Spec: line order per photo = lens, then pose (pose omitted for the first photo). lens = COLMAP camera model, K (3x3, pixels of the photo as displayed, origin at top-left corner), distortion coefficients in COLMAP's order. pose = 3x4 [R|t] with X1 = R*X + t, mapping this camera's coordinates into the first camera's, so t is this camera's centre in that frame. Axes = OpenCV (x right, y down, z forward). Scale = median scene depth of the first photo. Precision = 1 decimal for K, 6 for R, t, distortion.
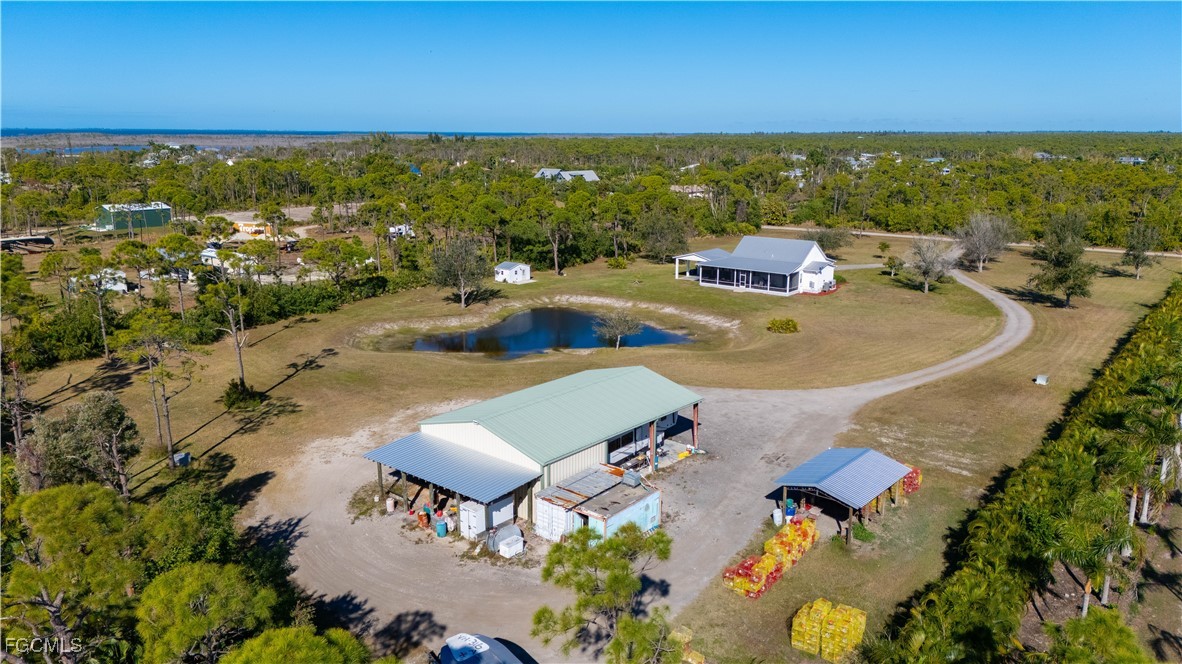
lens RADIAL K [[831.0, 0, 591.0], [0, 831.0, 332.0], [0, 0, 1]] dist [0.052911, -0.162585]
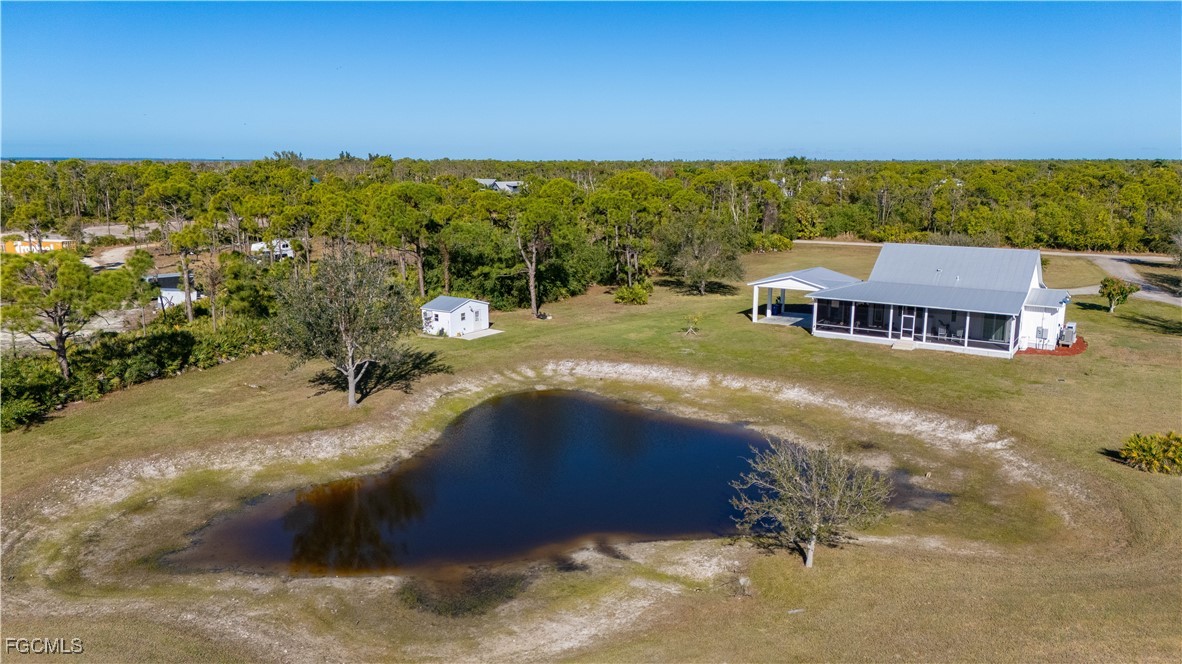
lens RADIAL K [[831.0, 0, 591.0], [0, 831.0, 332.0], [0, 0, 1]] dist [0.052911, -0.162585]
pose [[0.995538, -0.018126, 0.092600, -0.061227], [0.021090, 0.999293, -0.031124, -0.045795], [-0.091970, 0.032938, 0.995217, 0.491822]]
